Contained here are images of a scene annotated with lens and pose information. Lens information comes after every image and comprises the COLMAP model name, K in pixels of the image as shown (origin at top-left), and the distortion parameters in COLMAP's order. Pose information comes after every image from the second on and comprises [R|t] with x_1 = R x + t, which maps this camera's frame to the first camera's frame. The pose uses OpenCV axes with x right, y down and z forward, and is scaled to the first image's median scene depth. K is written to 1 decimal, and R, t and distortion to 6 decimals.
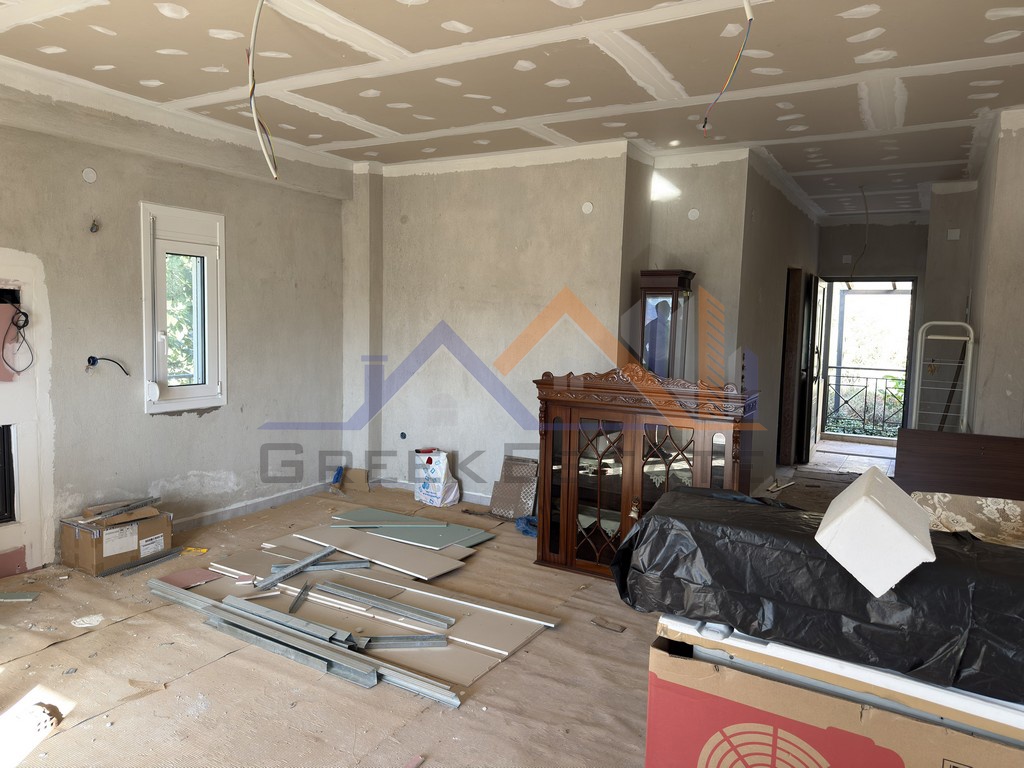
lens RADIAL K [[725.0, 0, 491.9], [0, 725.0, 381.2], [0, 0, 1]] dist [0.071927, -0.091904]
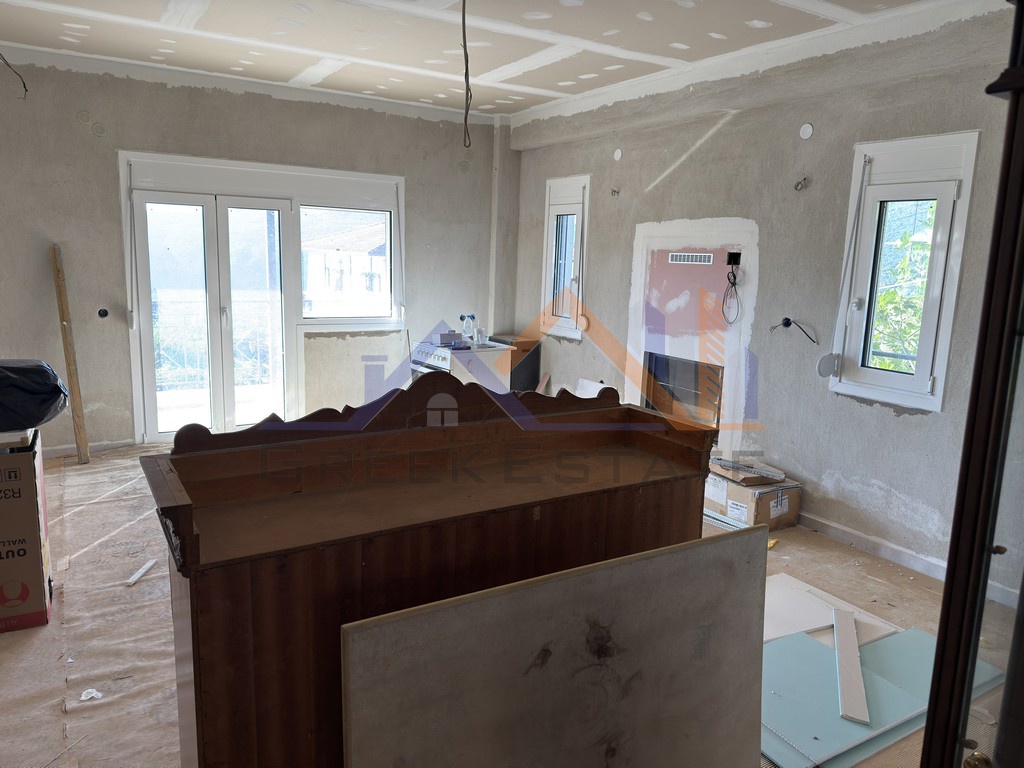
lens RADIAL K [[725.0, 0, 516.0], [0, 725.0, 385.3], [0, 0, 1]] dist [0.071927, -0.091904]
pose [[-0.464698, 0.128171, -0.876144, 0.537471], [-0.112609, 0.972880, 0.202049, -0.110297], [0.878280, 0.192554, -0.437662, 1.191099]]
